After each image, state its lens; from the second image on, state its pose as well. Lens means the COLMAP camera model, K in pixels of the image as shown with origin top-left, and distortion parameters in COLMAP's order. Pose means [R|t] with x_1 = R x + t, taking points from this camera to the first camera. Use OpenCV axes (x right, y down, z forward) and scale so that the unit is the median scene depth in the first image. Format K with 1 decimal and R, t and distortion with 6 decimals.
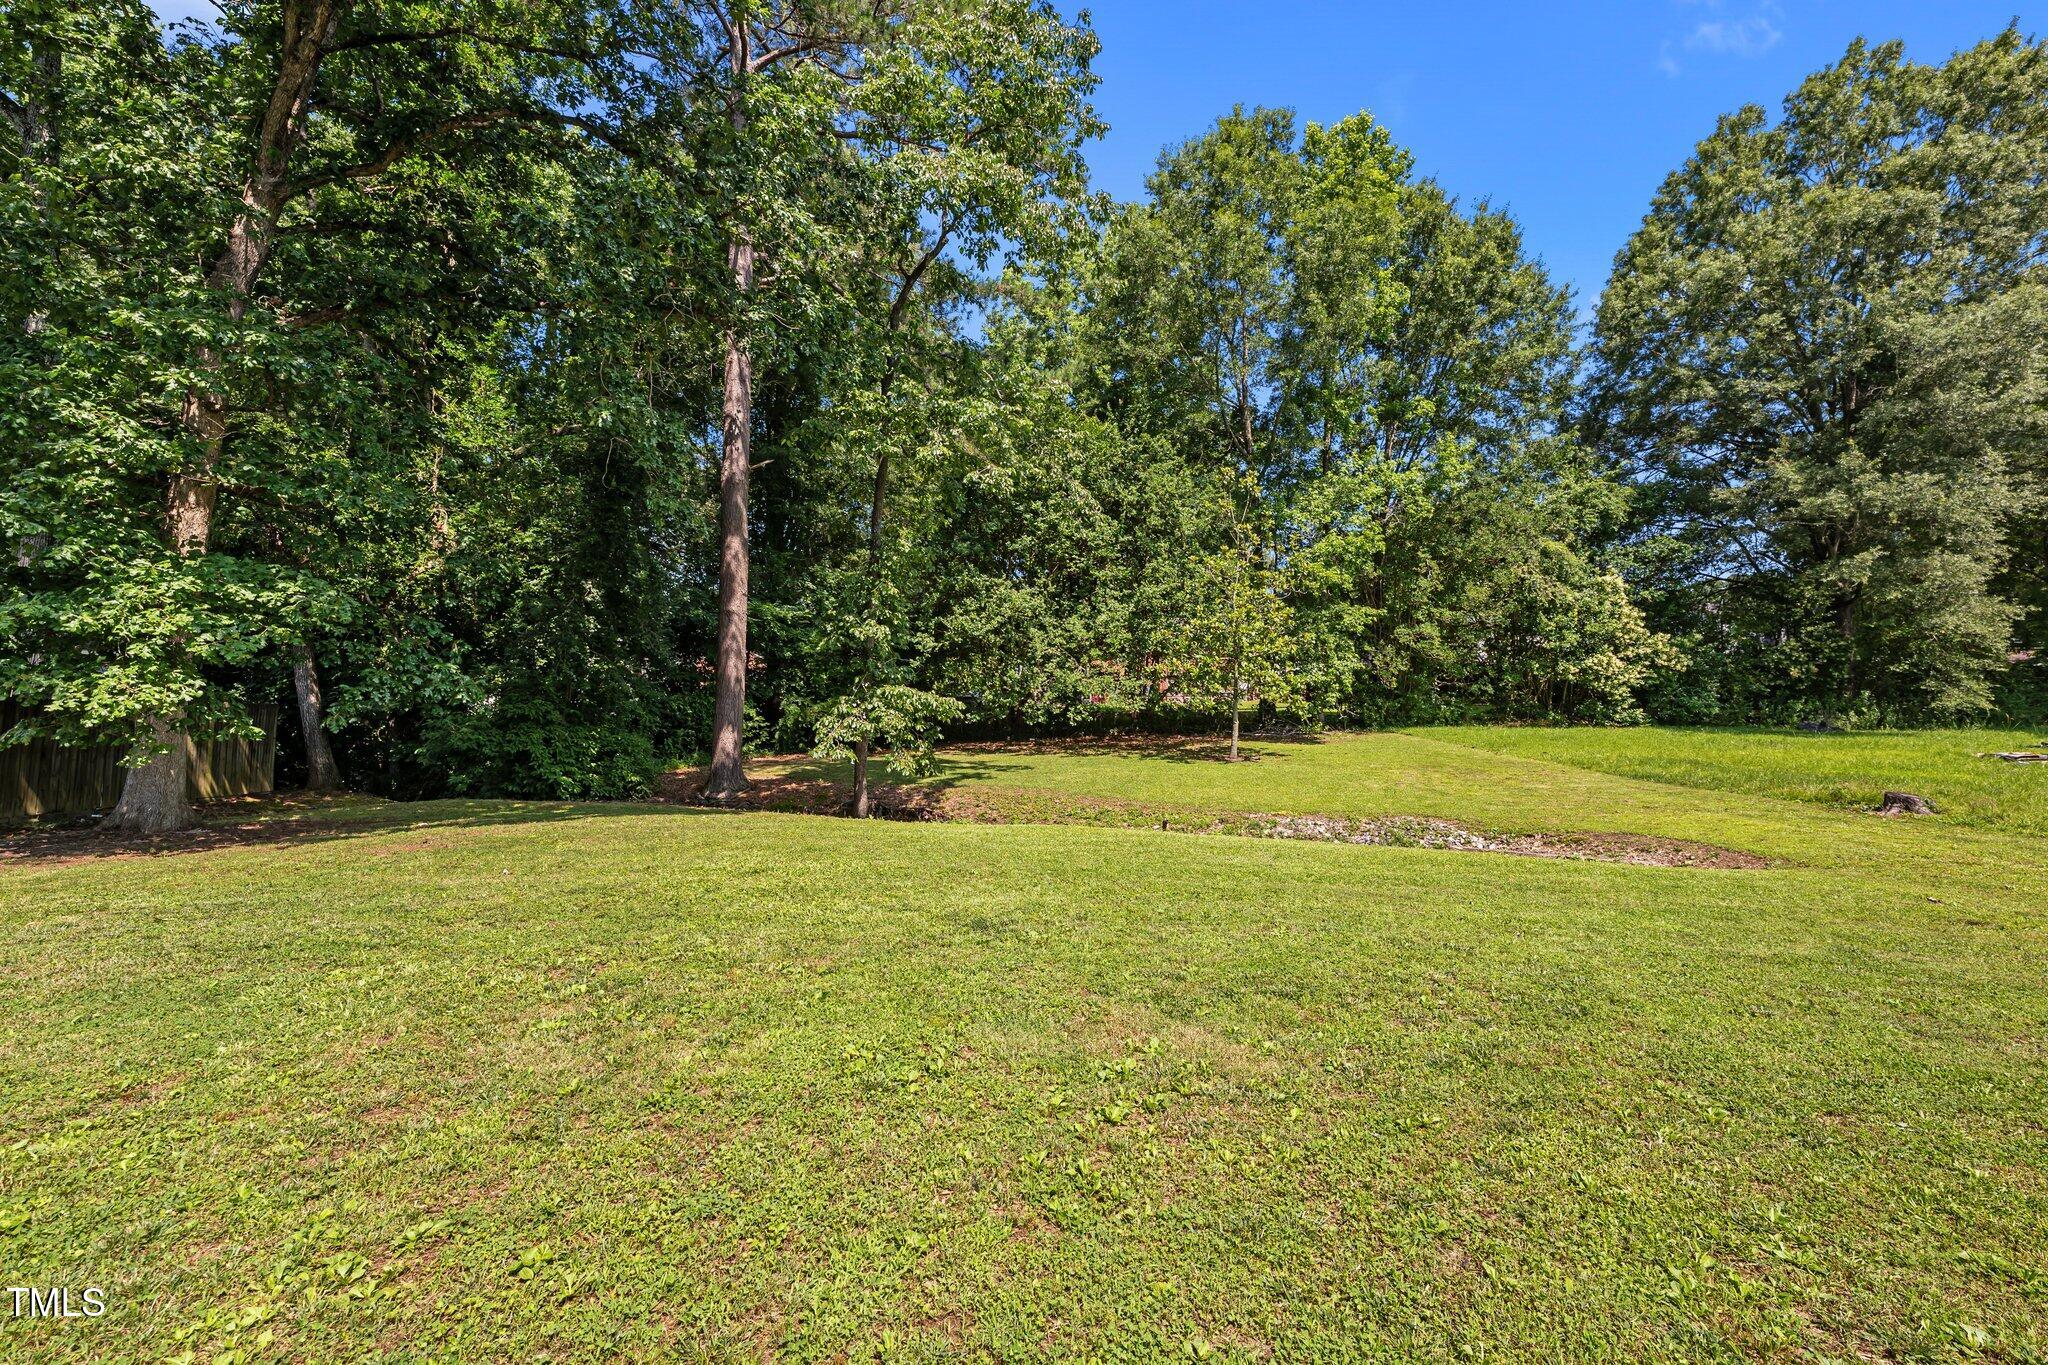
lens RADIAL K [[833.4, 0, 1022.6], [0, 833.4, 705.6], [0, 0, 1]] dist [0.000798, -0.000407]
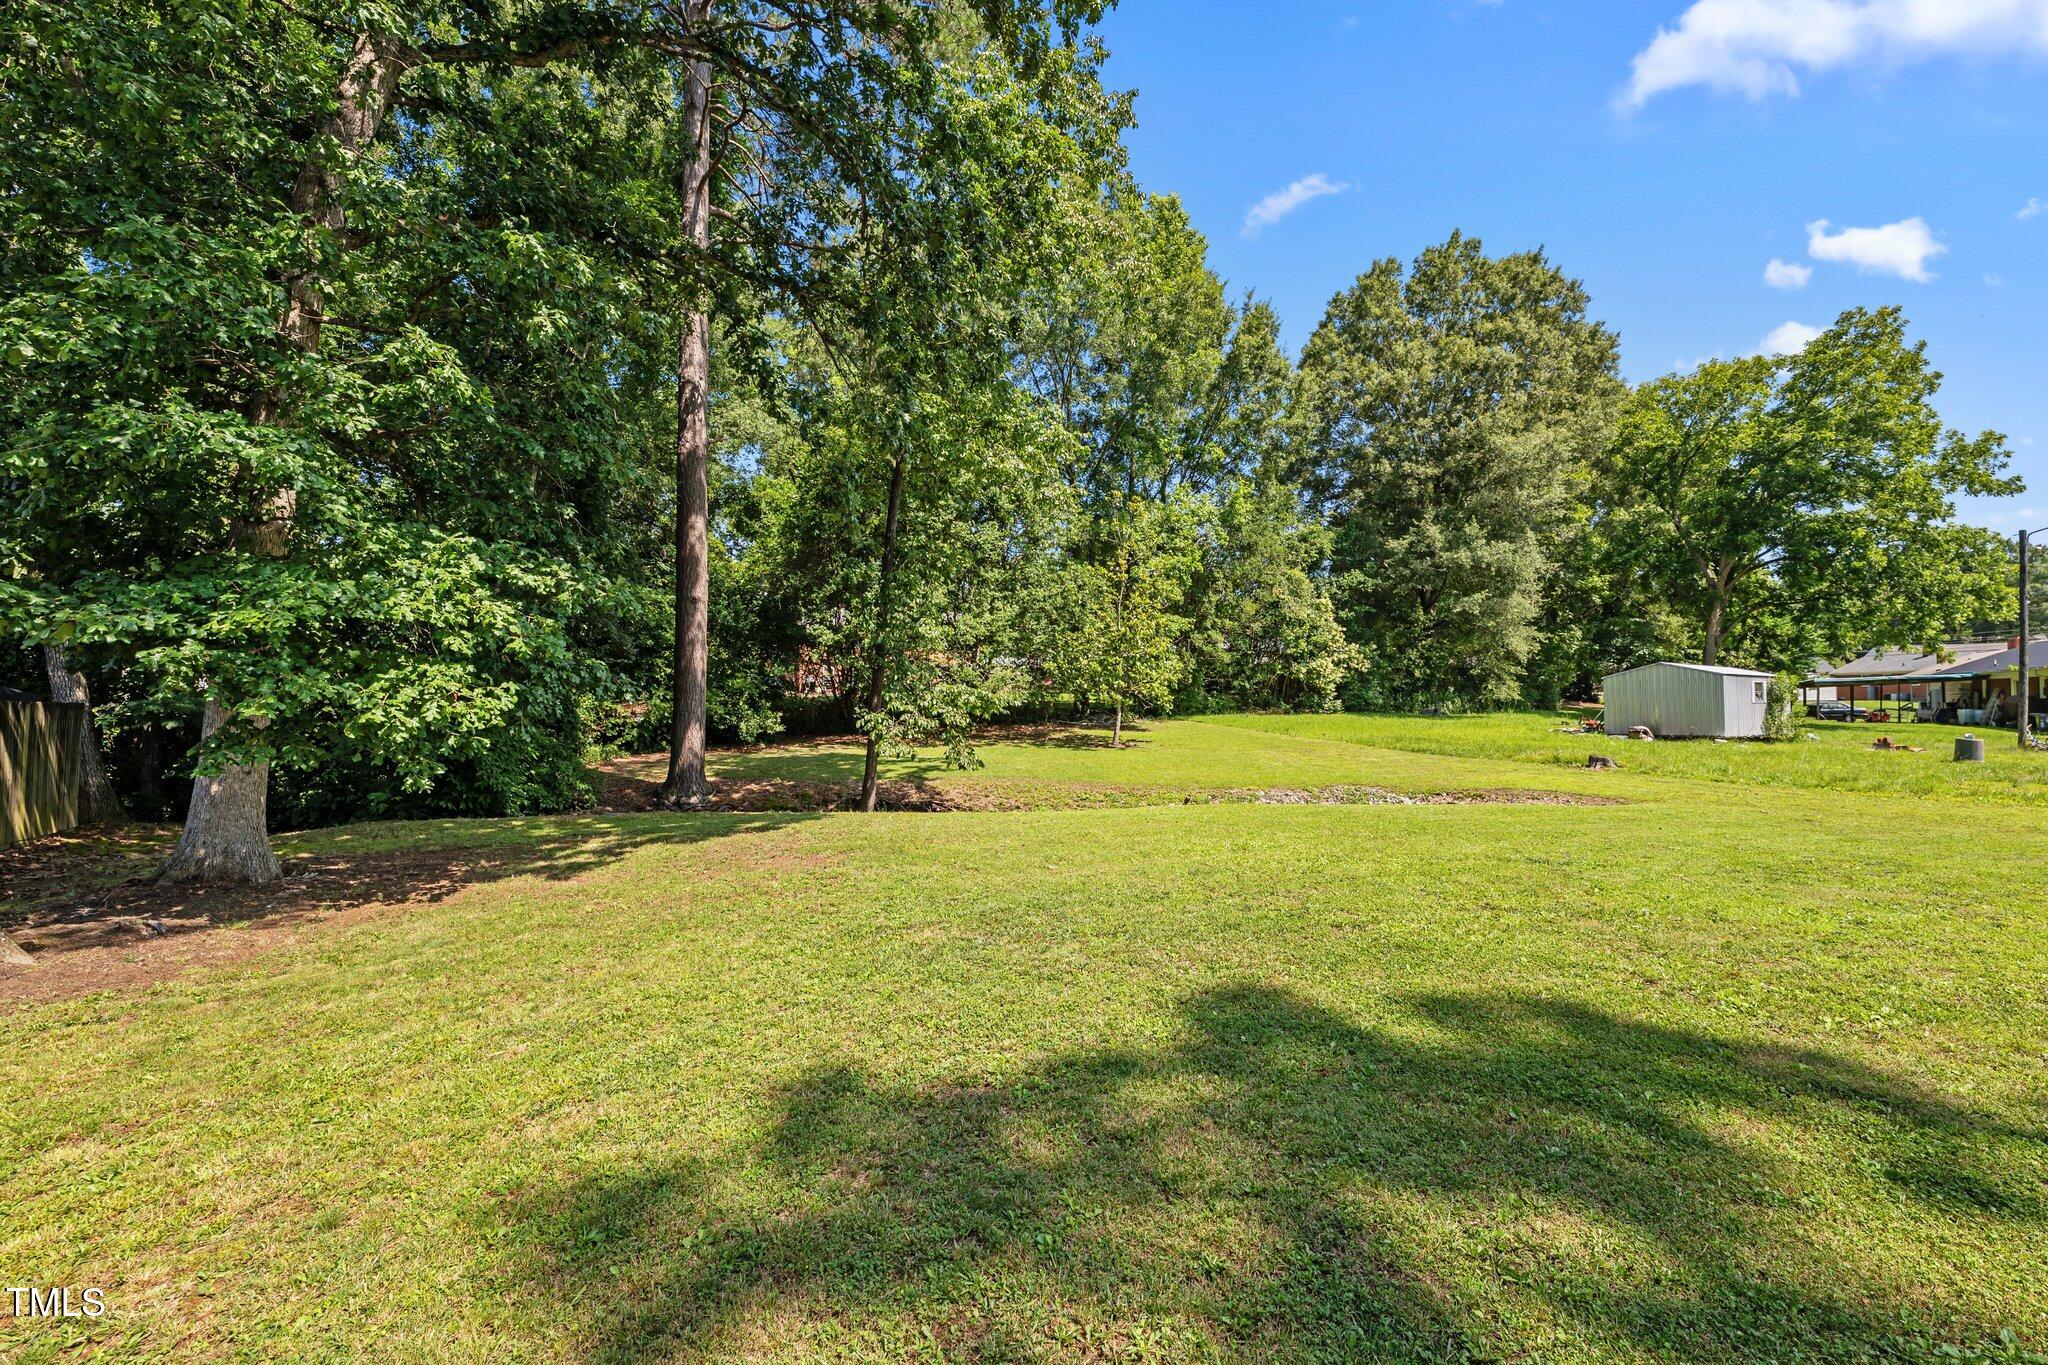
lens RADIAL K [[849.3, 0, 1019.2], [0, 849.3, 703.8], [0, 0, 1]] dist [0.003979, -0.000222]
pose [[0.899509, -0.004565, 0.436879, -0.328324], [-0.001199, 0.999916, 0.012918, -0.007304], [-0.436901, -0.012144, 0.899427, 0.005783]]
